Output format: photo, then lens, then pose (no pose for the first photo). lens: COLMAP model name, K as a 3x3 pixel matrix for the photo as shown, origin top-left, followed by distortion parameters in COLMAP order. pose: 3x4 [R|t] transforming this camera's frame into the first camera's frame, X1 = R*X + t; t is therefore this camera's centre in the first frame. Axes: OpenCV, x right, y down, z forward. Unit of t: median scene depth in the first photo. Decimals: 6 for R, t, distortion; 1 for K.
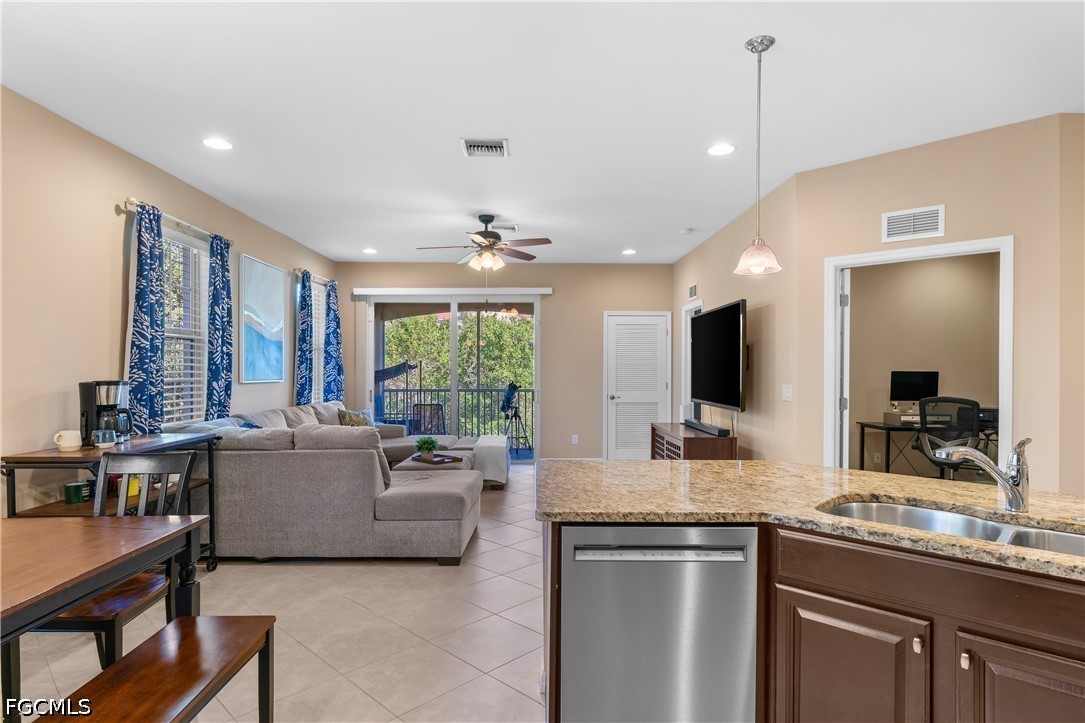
lens RADIAL K [[593.9, 0, 539.1], [0, 593.9, 370.4], [0, 0, 1]] dist [-0.008140, 0.001901]
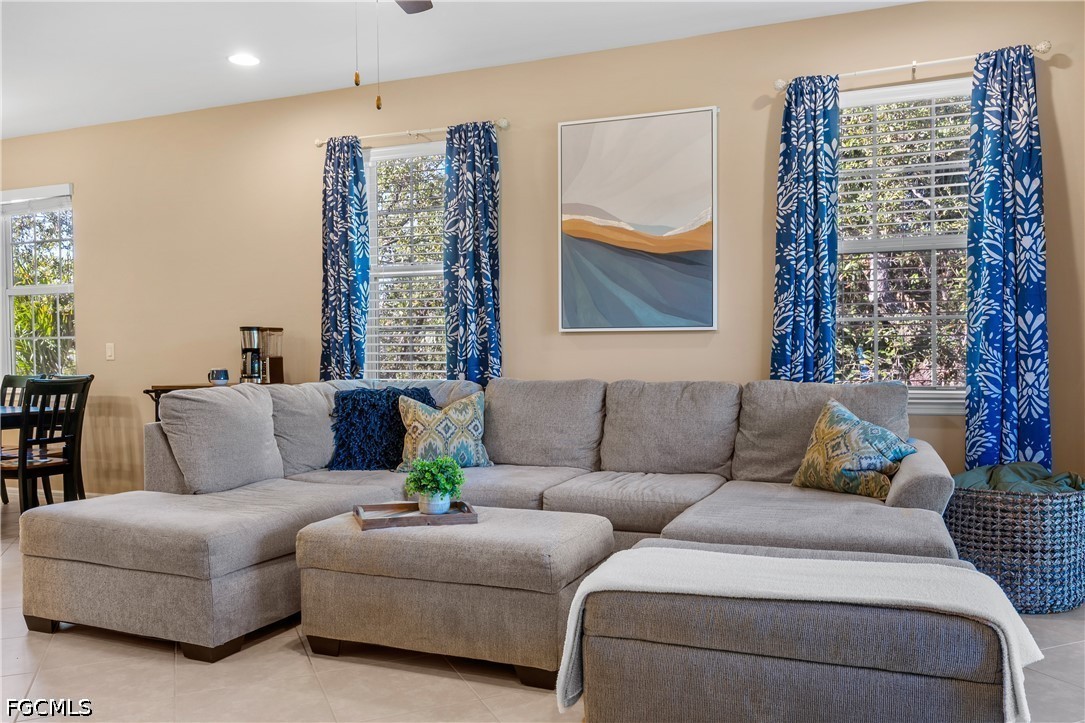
lens RADIAL K [[848.2, 0, 539.2], [0, 848.2, 361.7], [0, 0, 1]] dist [0.004856, 0.003117]
pose [[-0.383495, 0.017856, -0.923370, 0.303682], [0.006786, 0.999841, 0.016517, 0.034232], [0.923518, 0.000068, -0.383555, 1.209989]]
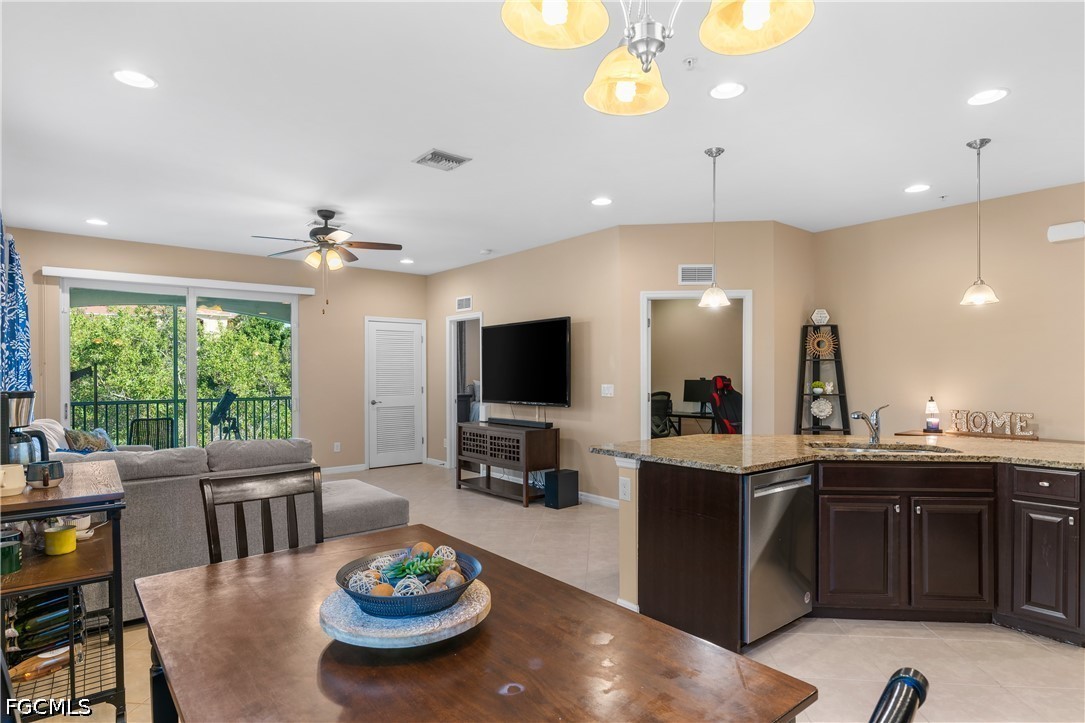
lens RADIAL K [[593.9, 0, 539.5], [0, 593.9, 381.7], [0, 0, 1]] dist [-0.008140, 0.001901]
pose [[0.780314, -0.012455, 0.625264, -0.391179], [0.007111, 0.999914, 0.011044, 0.001822], [-0.625348, -0.004171, 0.780335, 0.050995]]
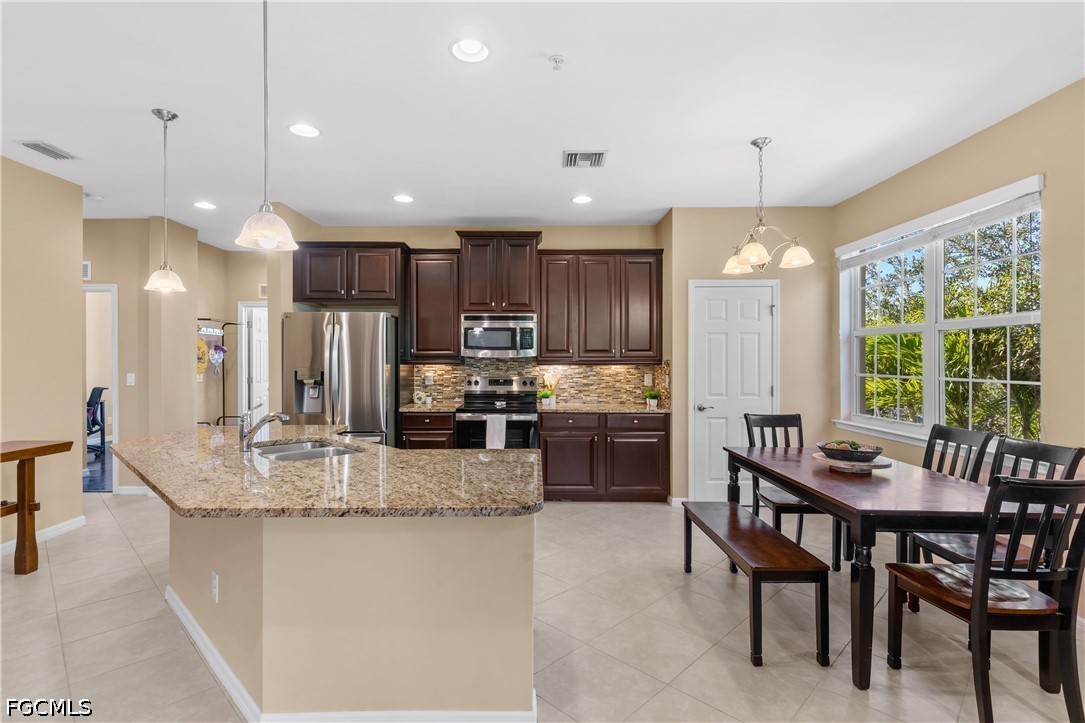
lens RADIAL K [[517.1, 0, 533.5], [0, 517.1, 361.9], [0, 0, 1]] dist [0.003828, -0.000775]
pose [[-0.999958, -0.002247, 0.008891, 0.000136], [-0.002157, 0.999946, 0.010123, -0.007913], [-0.008913, 0.010104, -0.999909, 0.738929]]
